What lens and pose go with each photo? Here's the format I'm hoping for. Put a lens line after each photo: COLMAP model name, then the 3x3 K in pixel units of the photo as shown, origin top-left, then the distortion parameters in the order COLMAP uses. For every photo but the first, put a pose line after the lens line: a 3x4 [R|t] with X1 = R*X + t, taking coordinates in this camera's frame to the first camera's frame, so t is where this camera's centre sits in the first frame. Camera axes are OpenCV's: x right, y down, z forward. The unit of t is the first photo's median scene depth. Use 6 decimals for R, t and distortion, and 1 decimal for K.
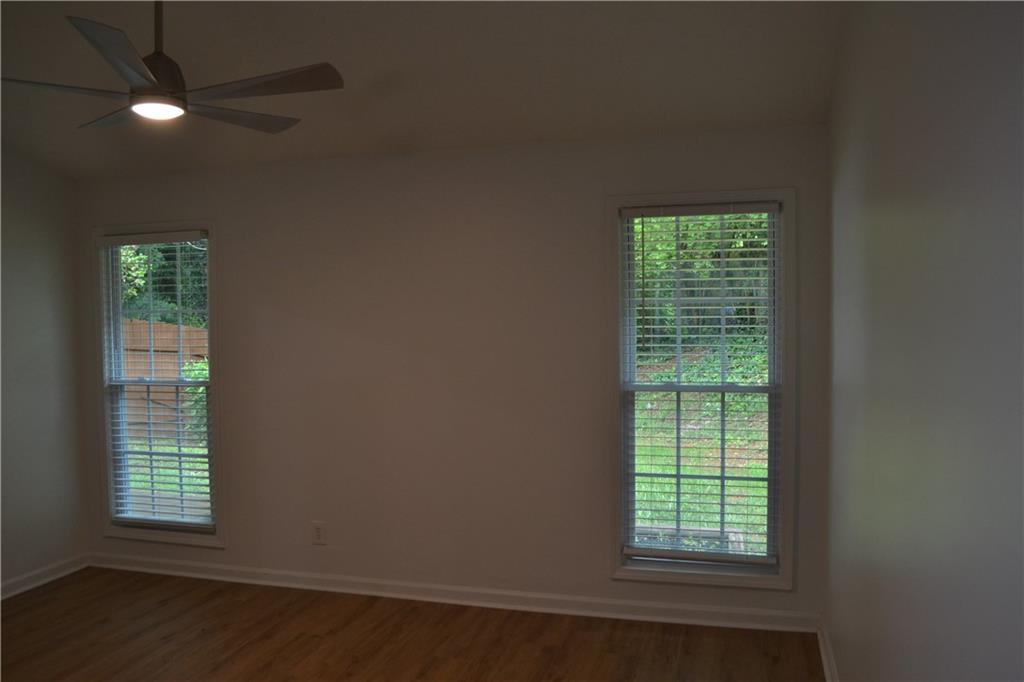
lens RADIAL K [[822.4, 0, 513.4], [0, 822.4, 346.1], [0, 0, 1]] dist [-0.082305, 0.012358]
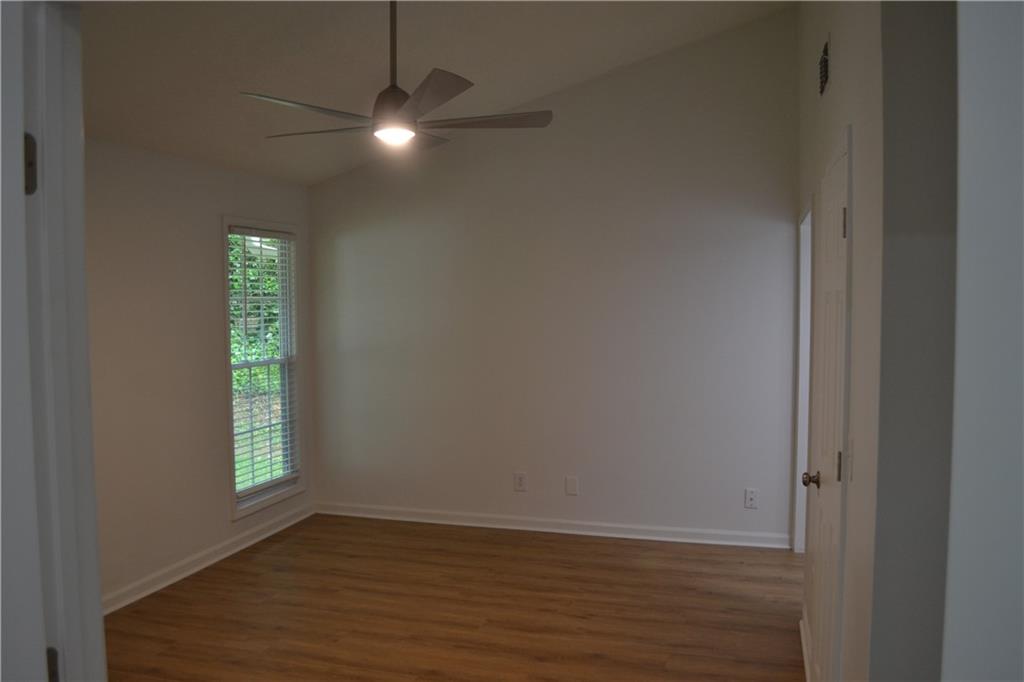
lens RADIAL K [[822.4, 0, 513.4], [0, 822.4, 346.1], [0, 0, 1]] dist [-0.082305, 0.012358]
pose [[0.006927, -0.046644, 0.998888, -1.146526], [0.044517, 0.997936, 0.046291, -0.021870], [-0.998985, 0.044147, 0.008989, 0.566549]]
